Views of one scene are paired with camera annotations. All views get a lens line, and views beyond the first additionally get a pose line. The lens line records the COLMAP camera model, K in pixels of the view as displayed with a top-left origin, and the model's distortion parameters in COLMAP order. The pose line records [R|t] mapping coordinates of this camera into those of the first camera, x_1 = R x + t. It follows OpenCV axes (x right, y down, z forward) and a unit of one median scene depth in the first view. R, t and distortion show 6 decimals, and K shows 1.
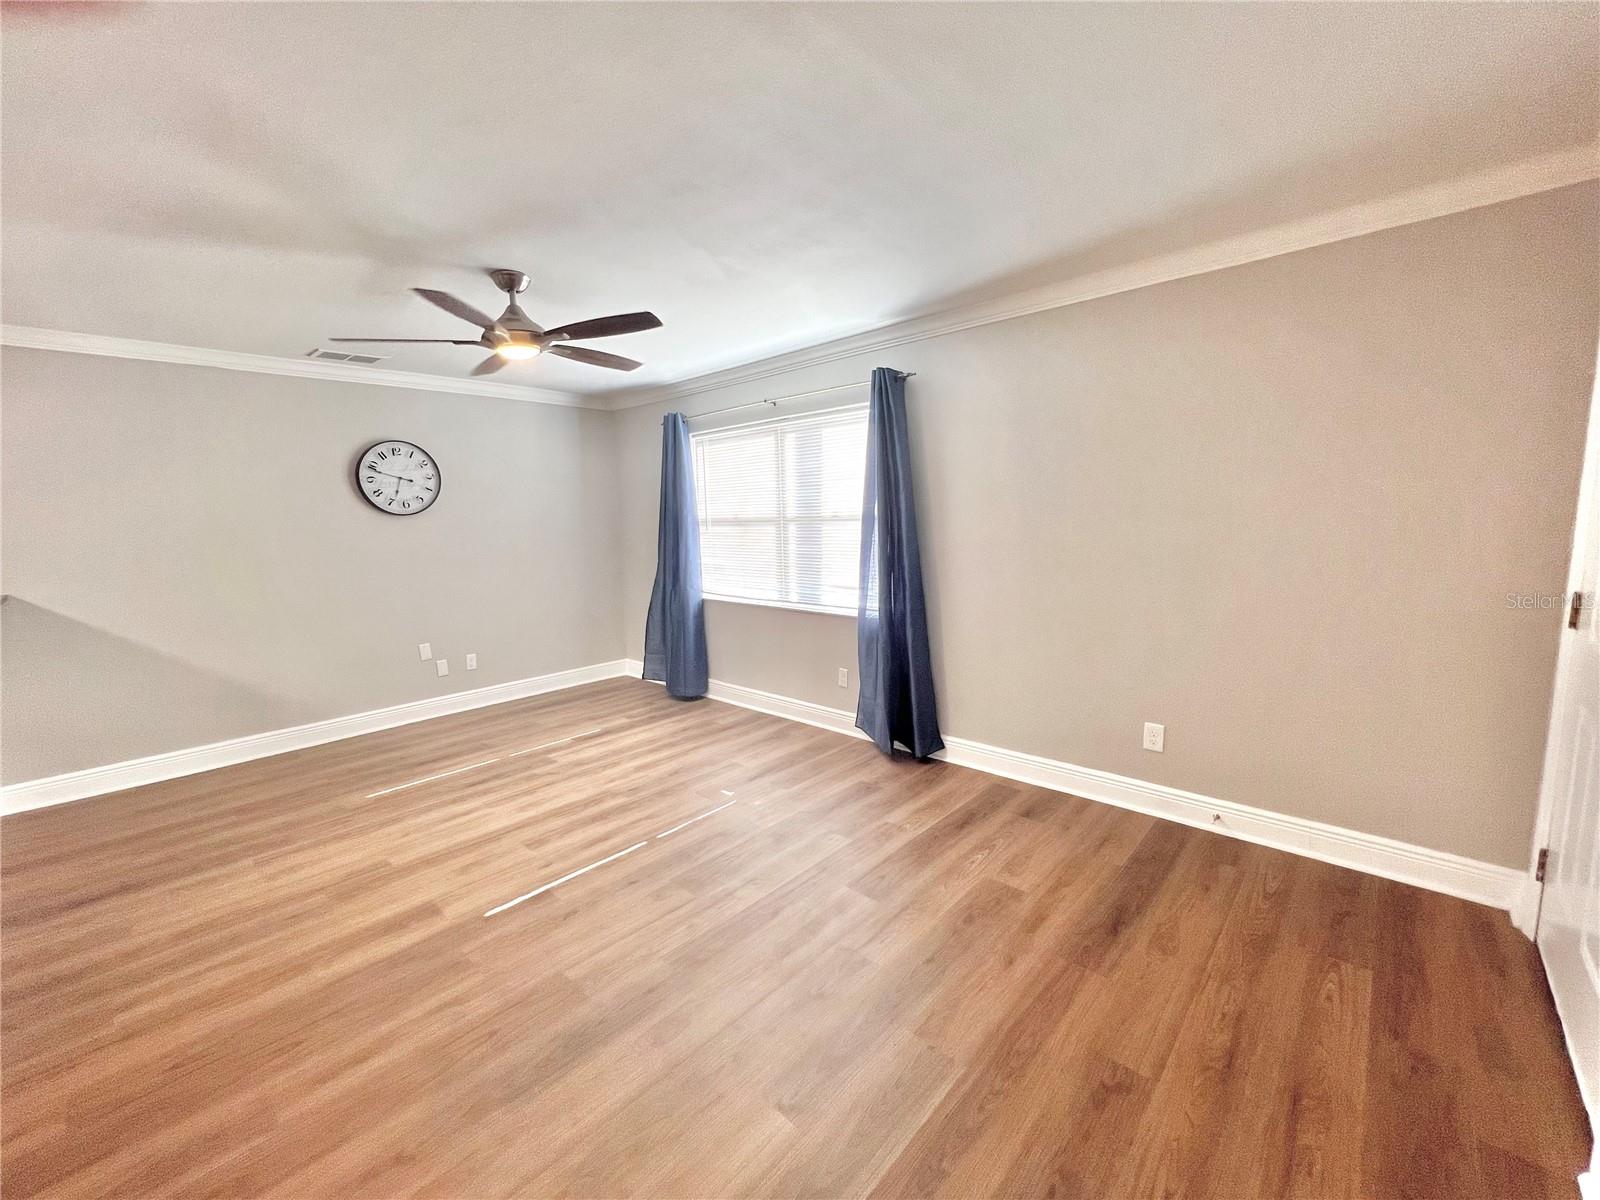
lens RADIAL K [[639.7, 0, 796.3], [0, 639.7, 598.8], [0, 0, 1]] dist [-0.000837, 0.000015]
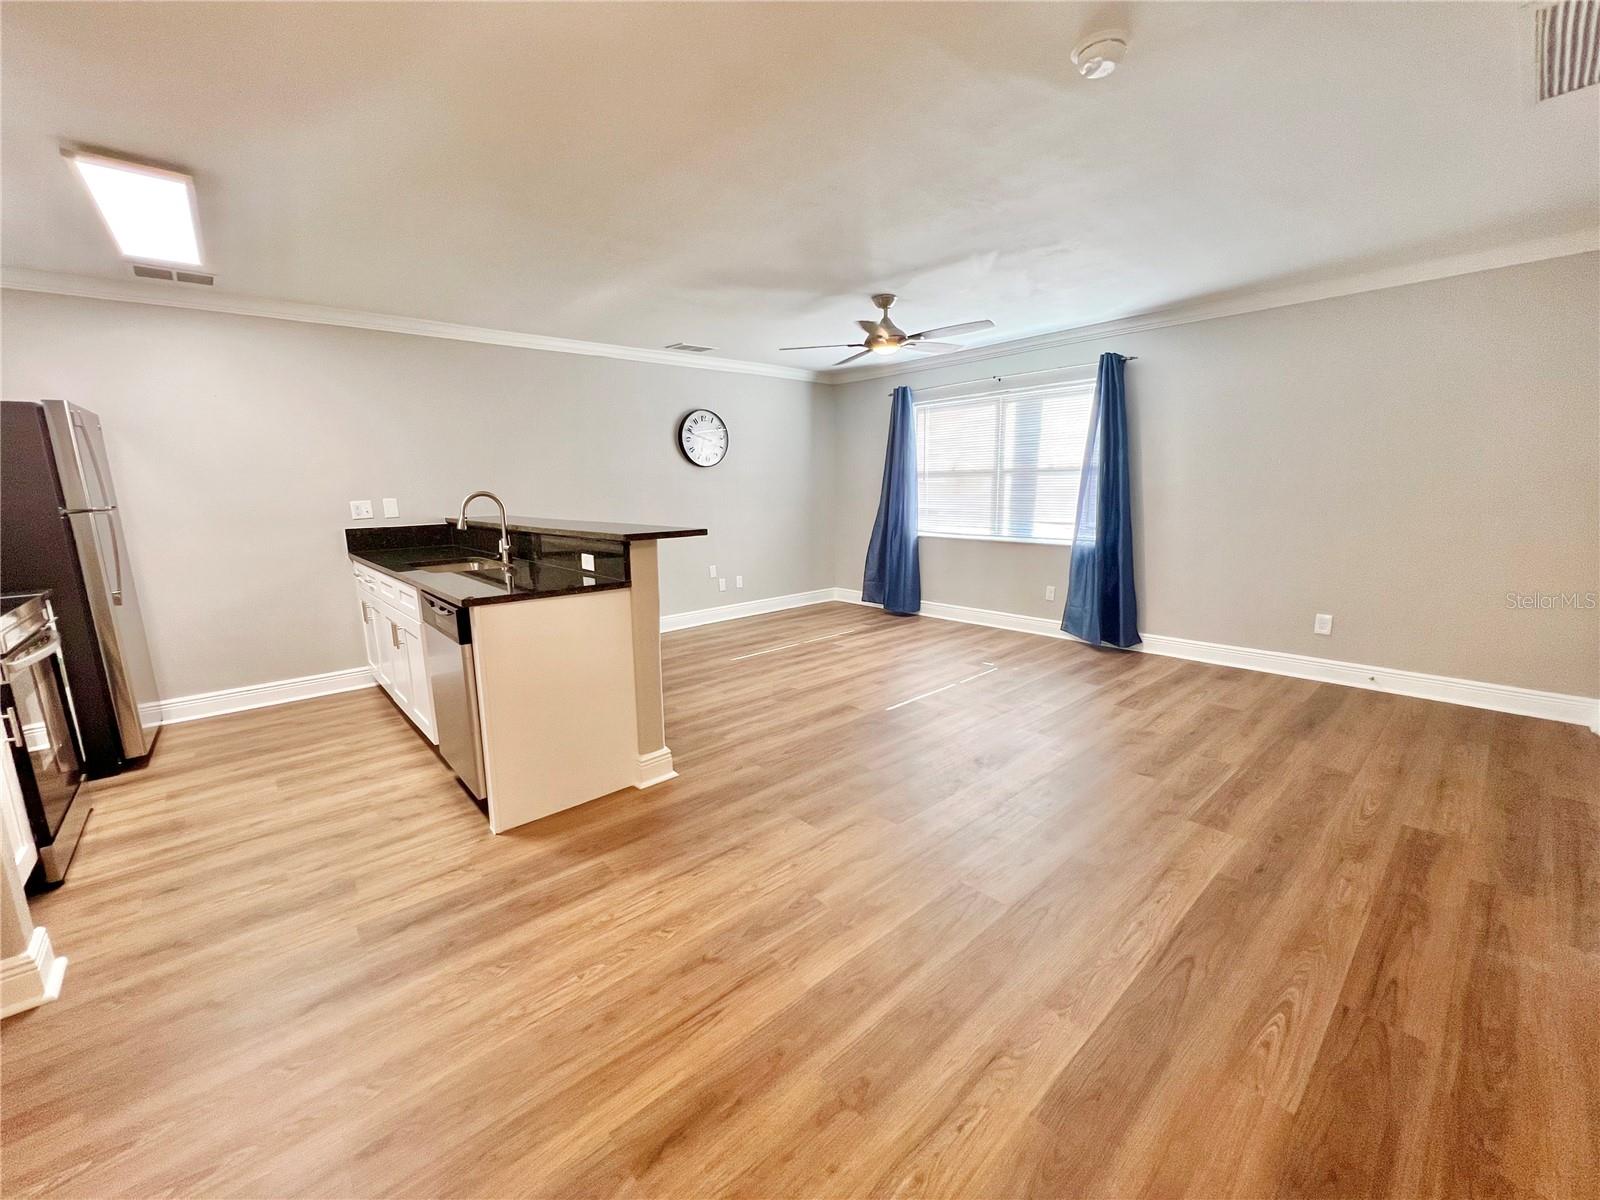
lens RADIAL K [[641.3, 0, 796.9], [0, 641.3, 600.8], [0, 0, 1]] dist [-0.002151, 0.000652]
pose [[0.995884, 0.022501, -0.087799, -0.354650], [-0.017997, 0.998498, 0.051757, 0.087377], [0.088831, -0.049964, 0.994793, -0.374316]]
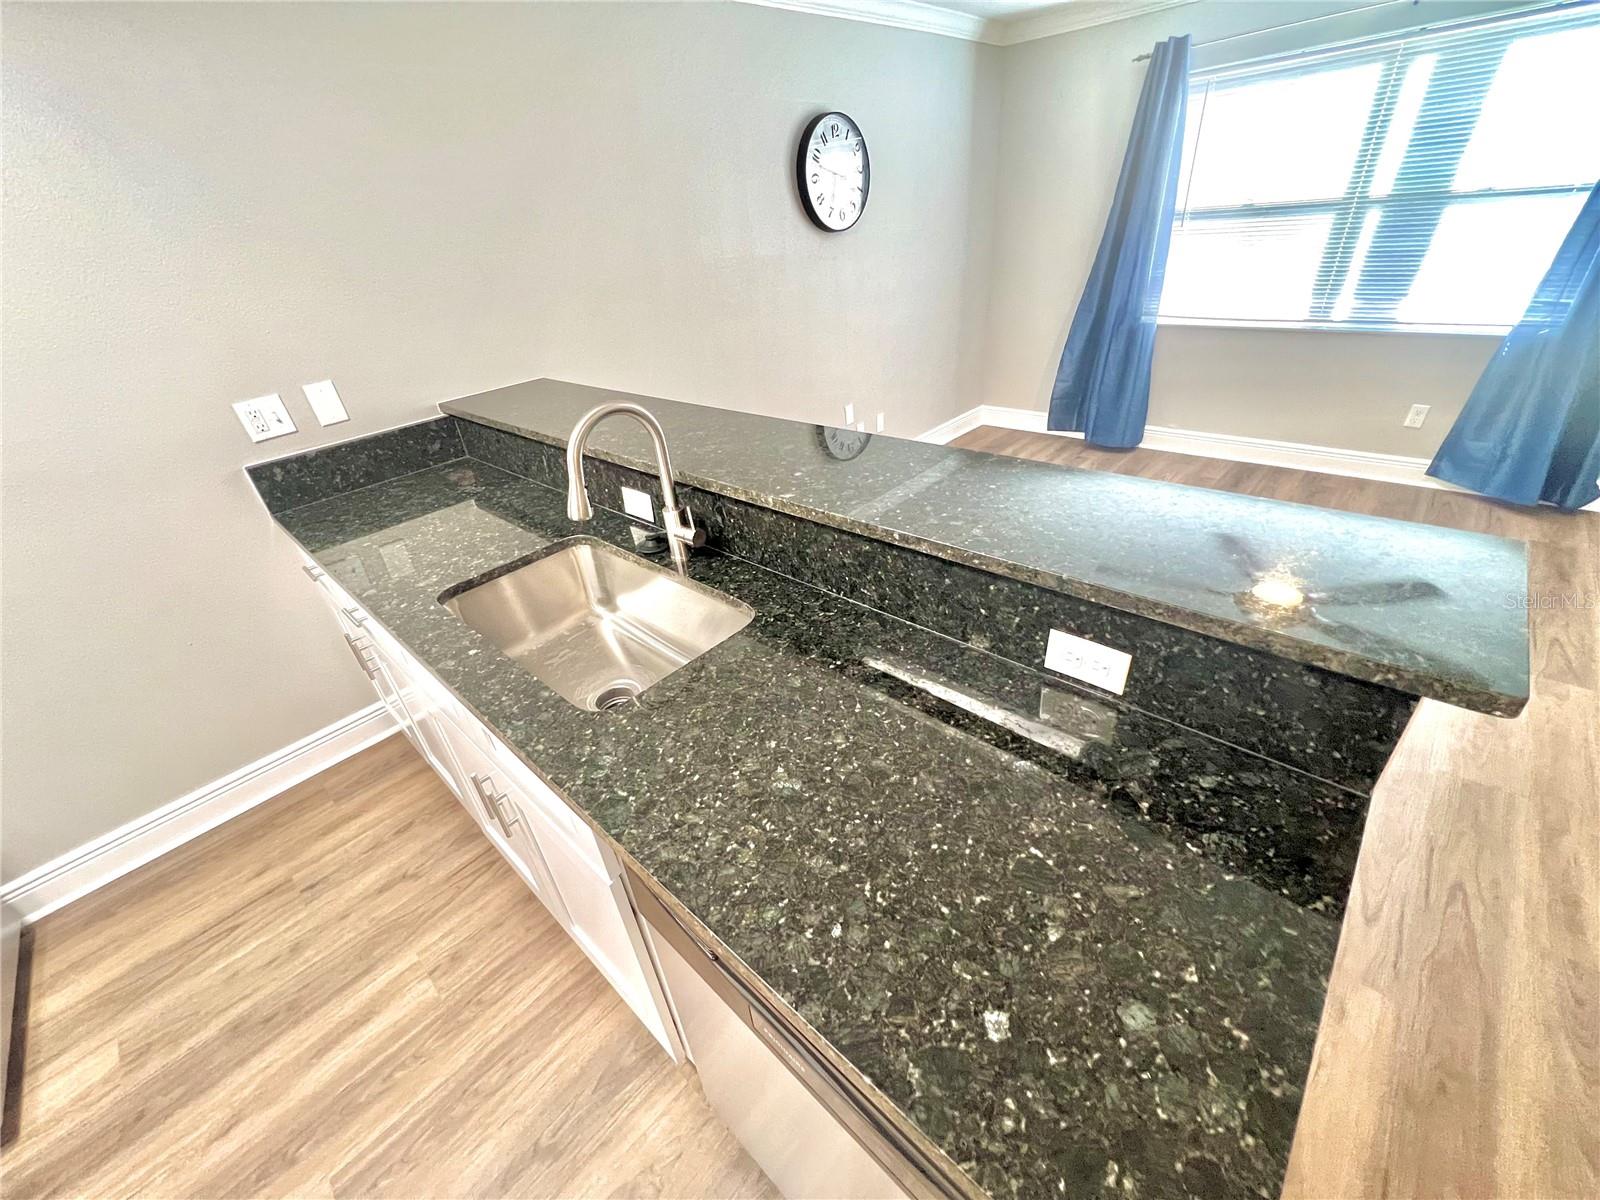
lens RADIAL K [[649.0, 0, 800.0], [0, 649.0, 600.0], [0, 0, 1]] dist [-0.000871, 0.000317]
pose [[0.998107, -0.055996, -0.025447, -0.780261], [0.061499, 0.915205, 0.398267, -0.046991], [0.000988, -0.399078, 0.916916, 0.144241]]
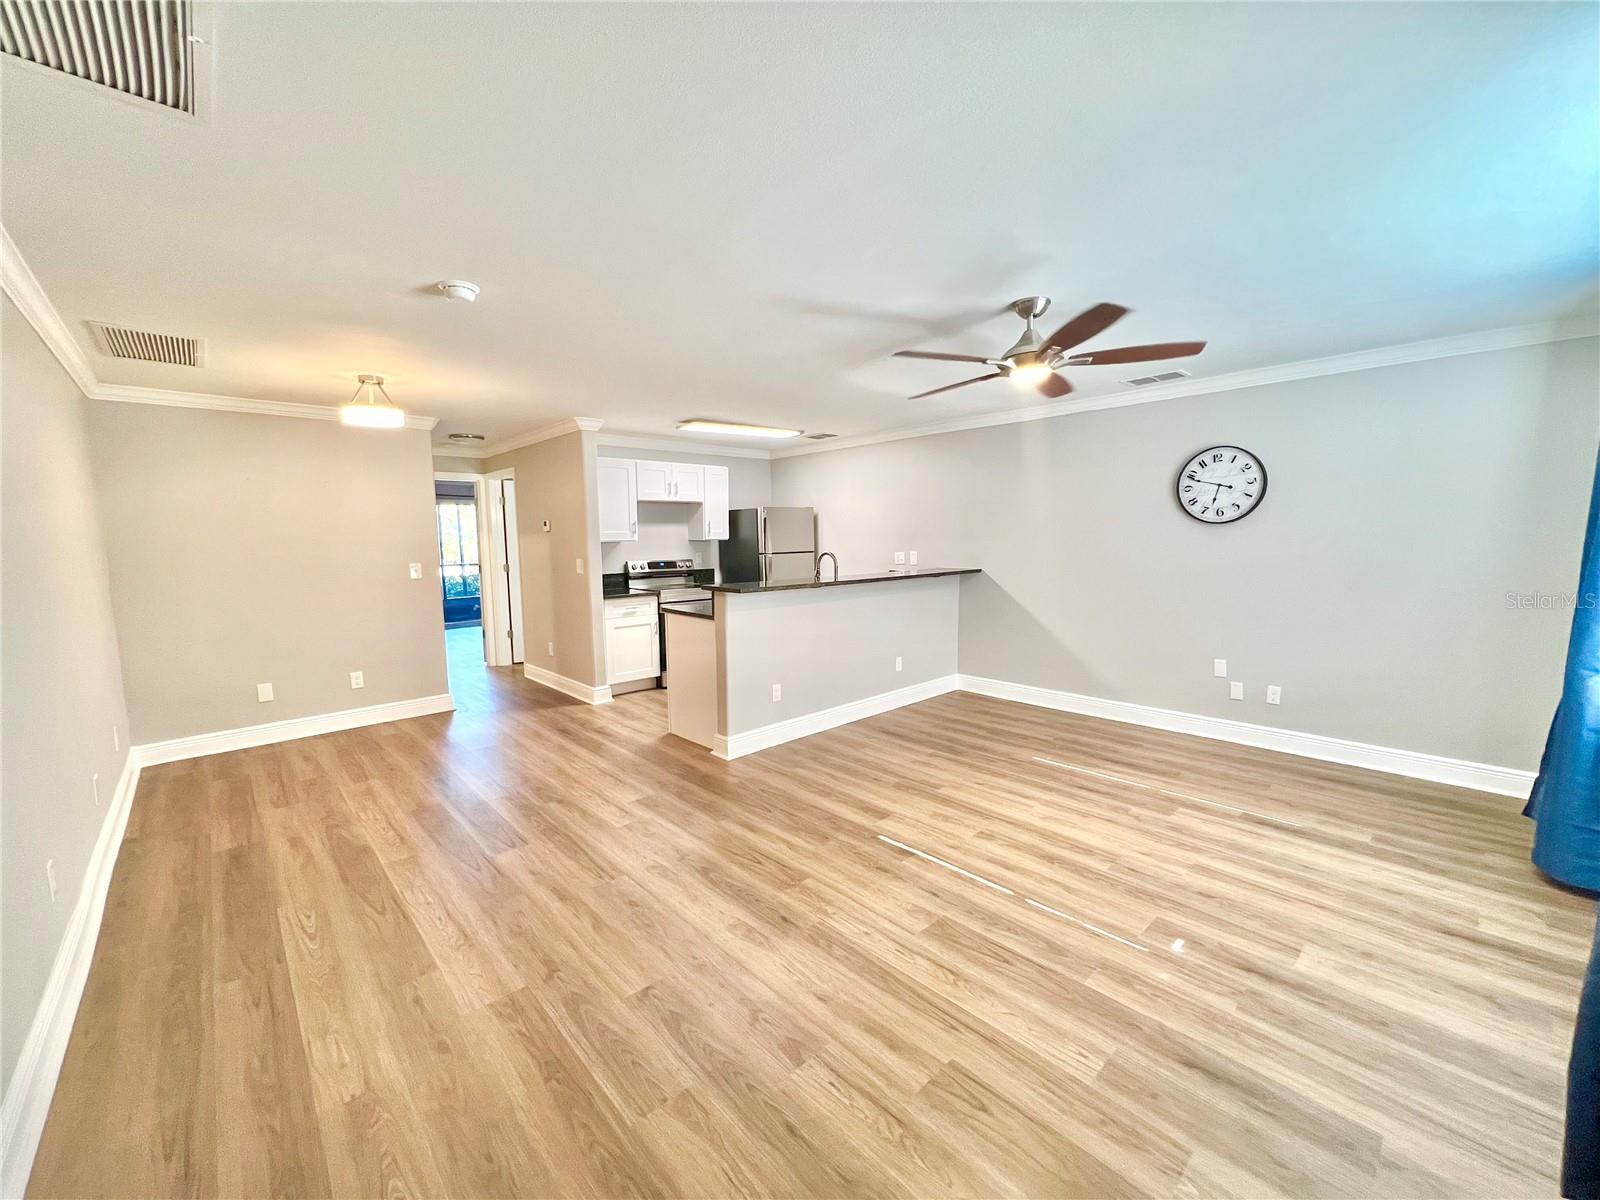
lens RADIAL K [[641.3, 0, 796.9], [0, 641.3, 600.8], [0, 0, 1]] dist [-0.002151, 0.000652]
pose [[-0.070403, 0.128084, -0.989261, 0.471021], [-0.116666, 0.983859, 0.135687, -0.085969], [0.990673, 0.124966, -0.054323, 0.515862]]
